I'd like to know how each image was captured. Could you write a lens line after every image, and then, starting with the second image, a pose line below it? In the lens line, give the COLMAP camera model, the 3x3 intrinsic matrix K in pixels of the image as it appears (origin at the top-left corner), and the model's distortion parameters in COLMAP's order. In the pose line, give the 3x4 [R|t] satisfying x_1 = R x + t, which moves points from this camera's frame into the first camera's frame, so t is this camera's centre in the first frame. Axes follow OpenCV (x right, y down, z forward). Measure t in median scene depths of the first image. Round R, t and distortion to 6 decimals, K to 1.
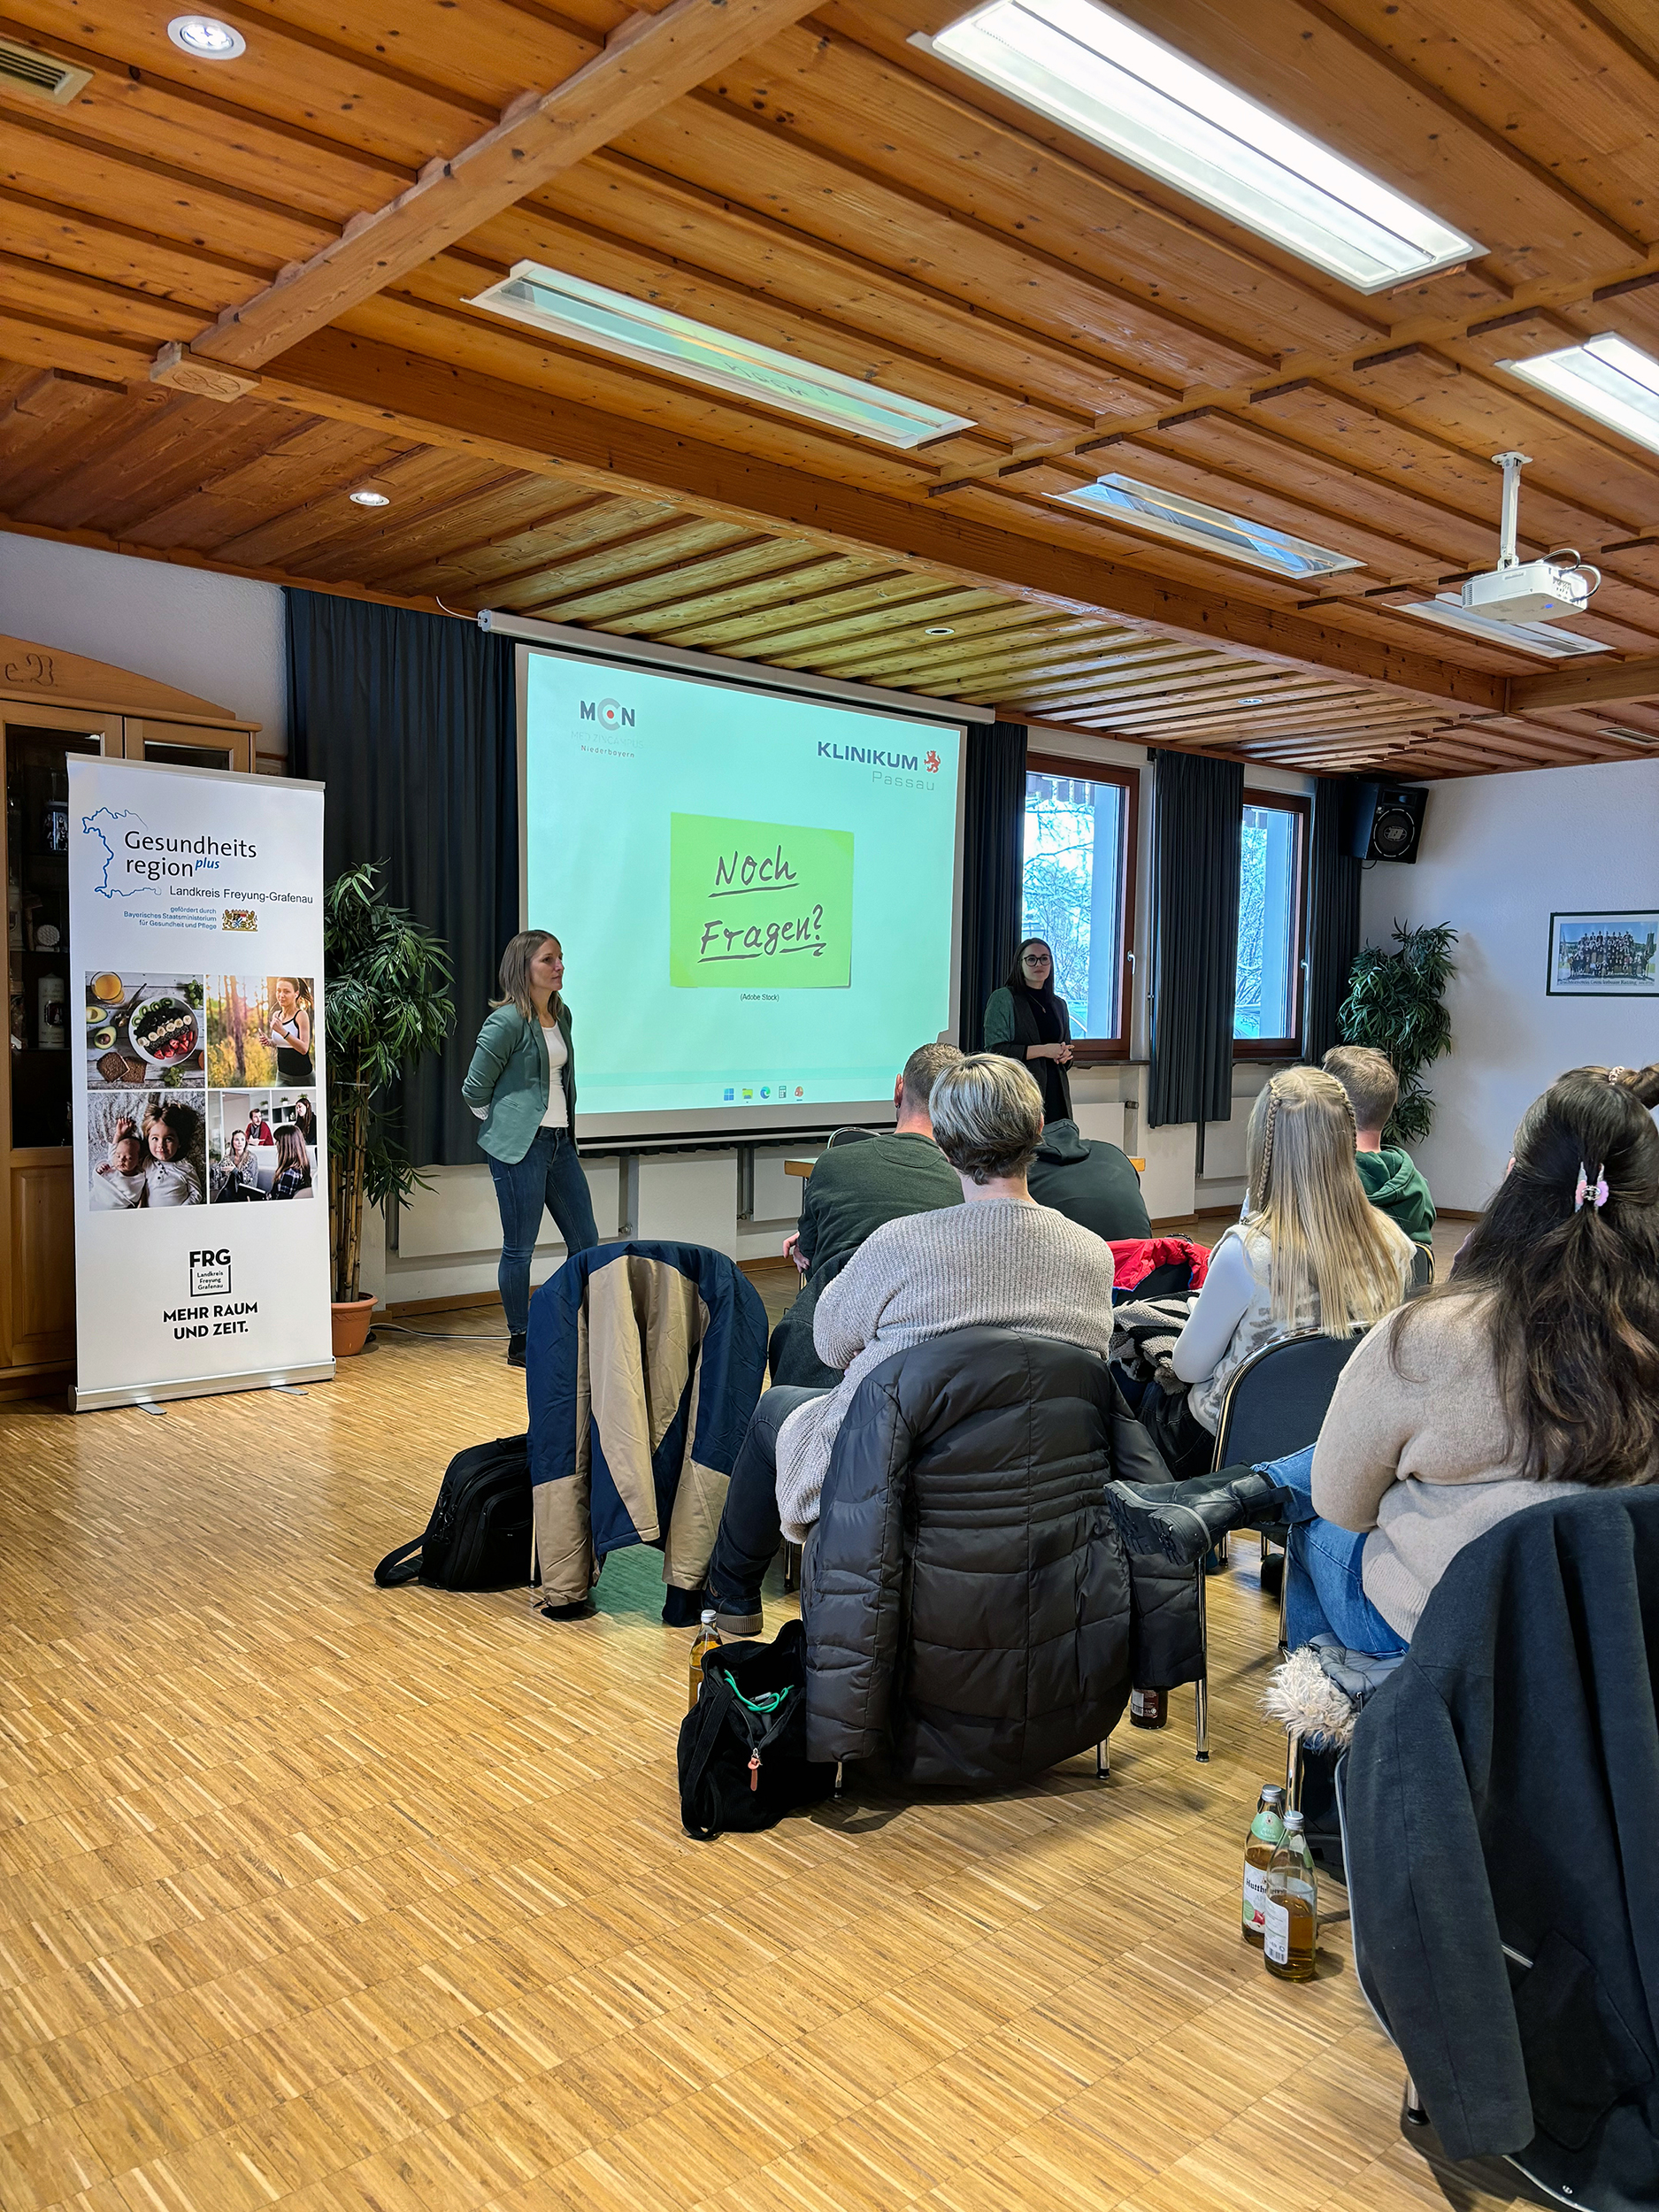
lens RADIAL K [[1686.8, 0, 822.4], [0, 1686.8, 1117.3], [0, 0, 1]] dist [0.007765, 0.008101]
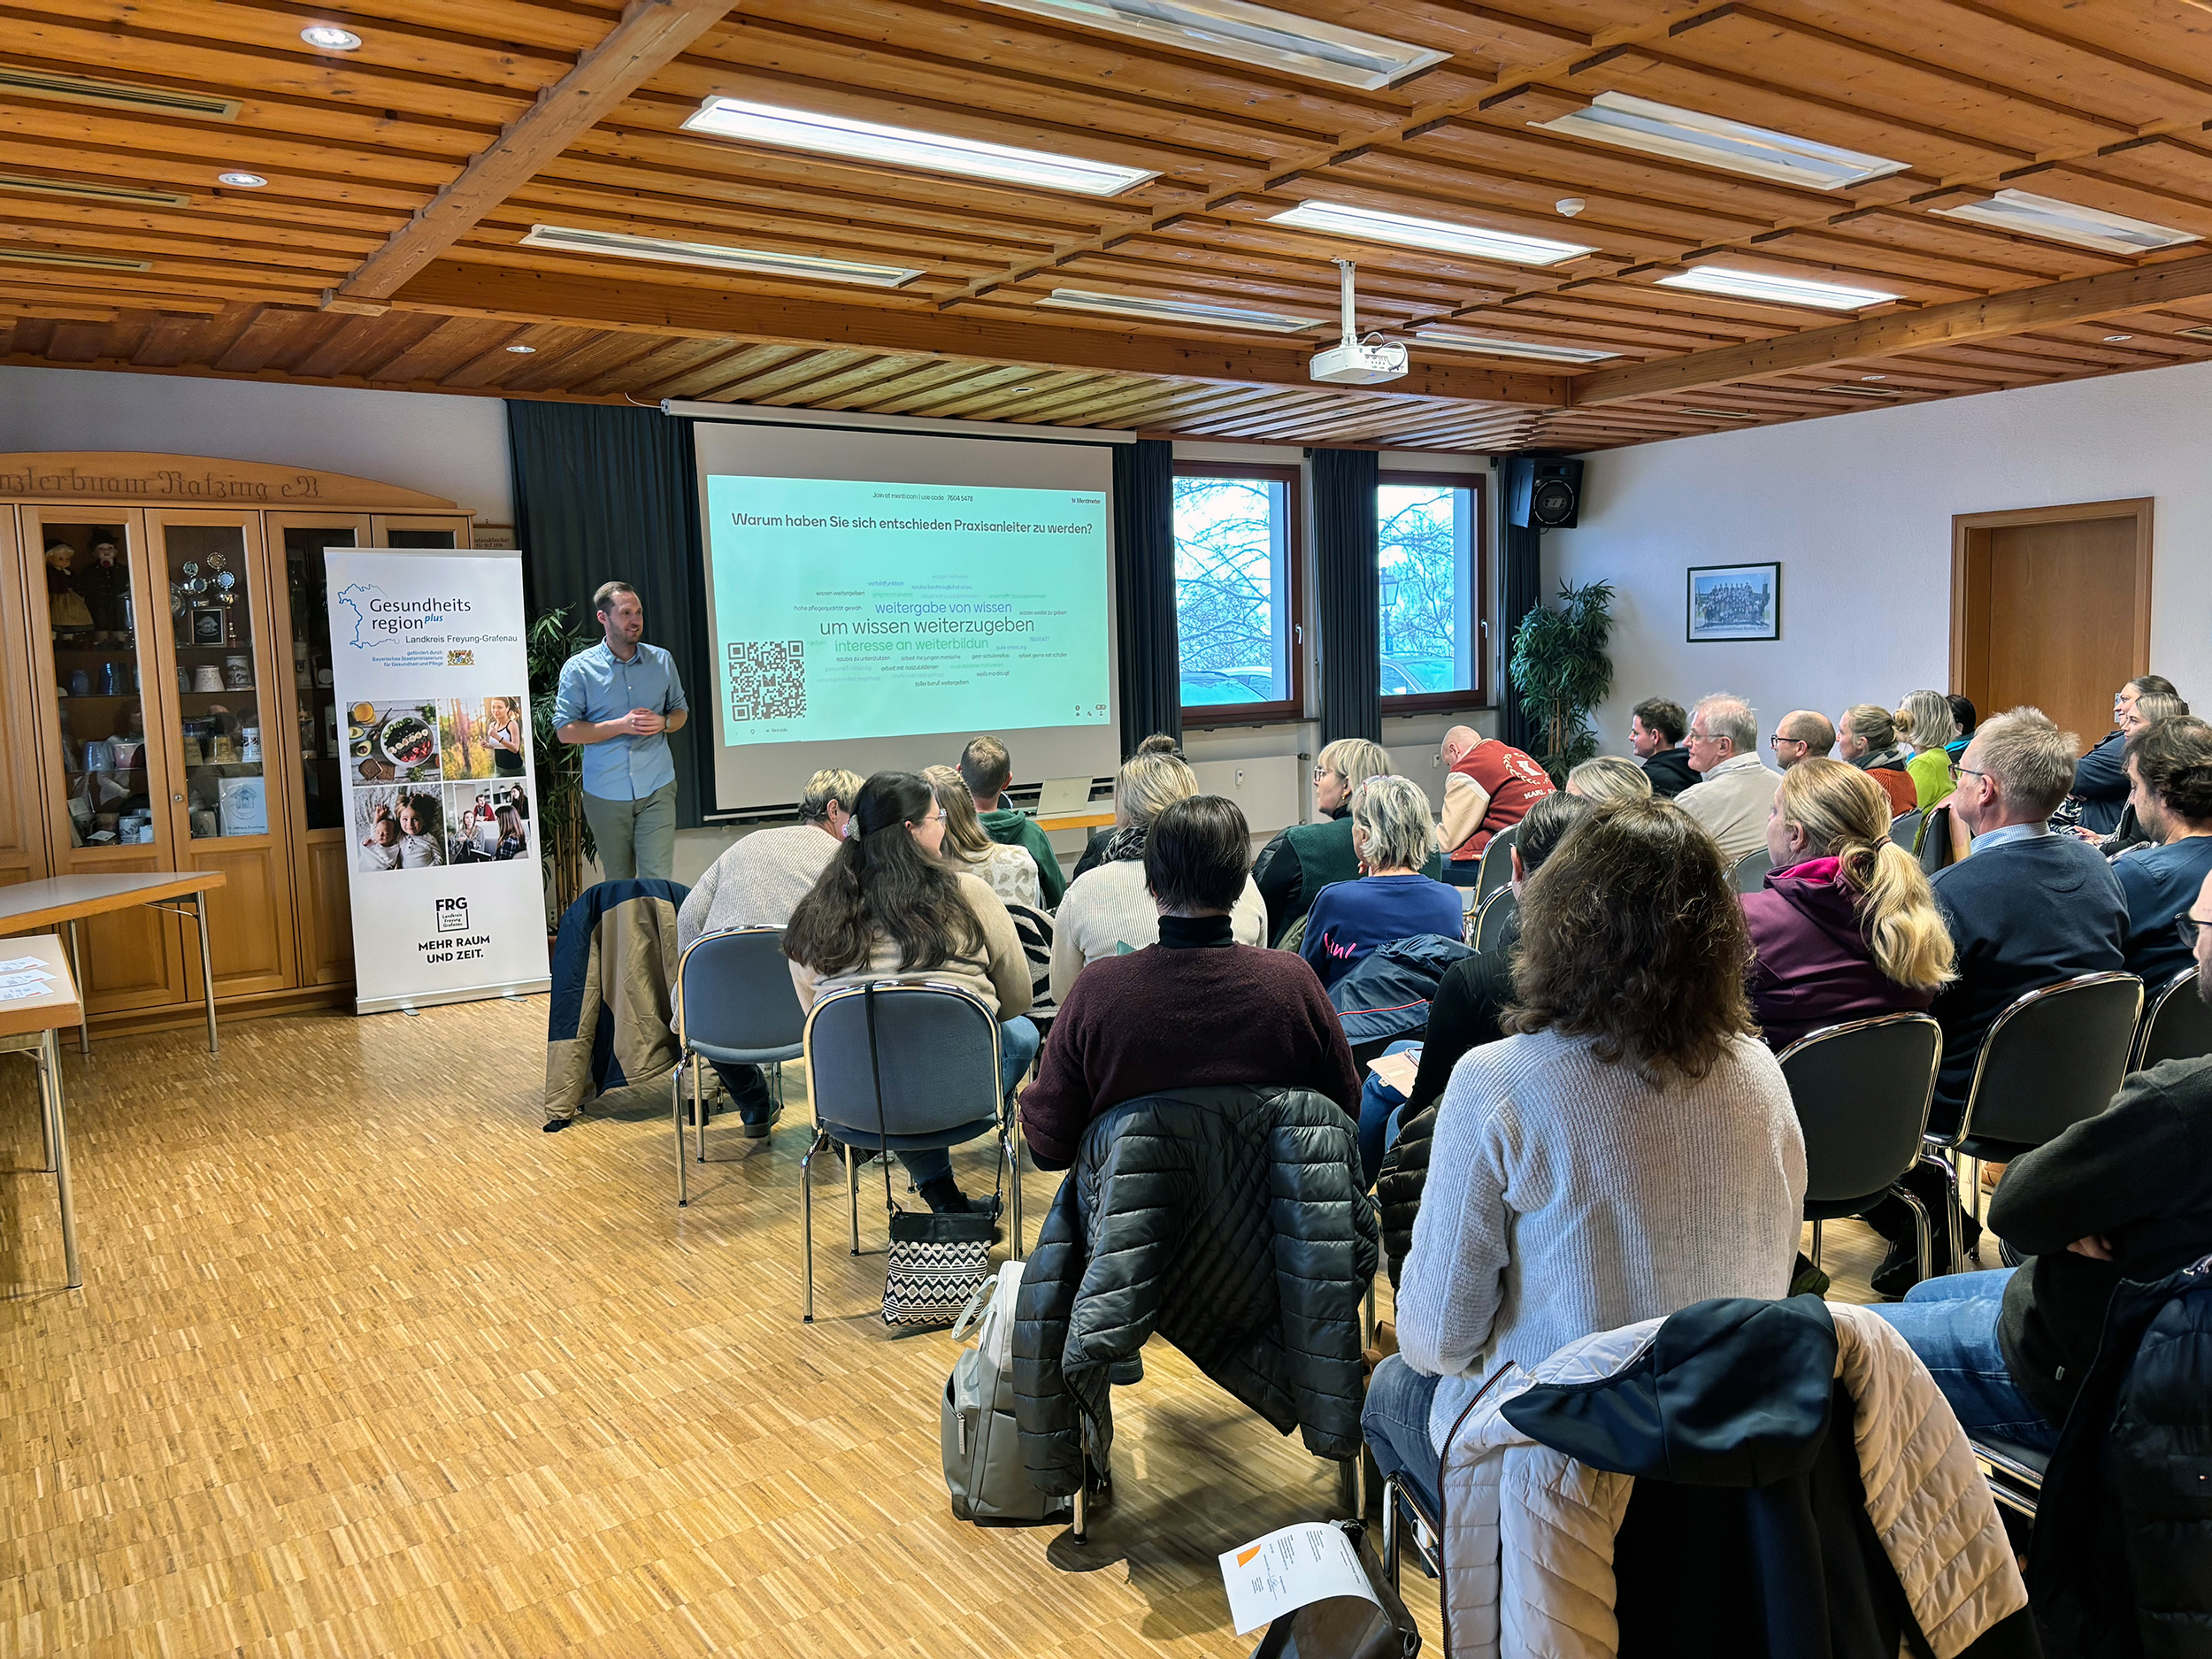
lens RADIAL K [[1686.8, 0, 1104.2], [0, 1686.8, 819.9], [0, 0, 1]] dist [0.007765, 0.008101]
pose [[0.992096, -0.036805, -0.119960, 0.334457], [0.040346, 0.998815, 0.027216, -0.001499], [0.118816, -0.031841, 0.992406, -0.303908]]
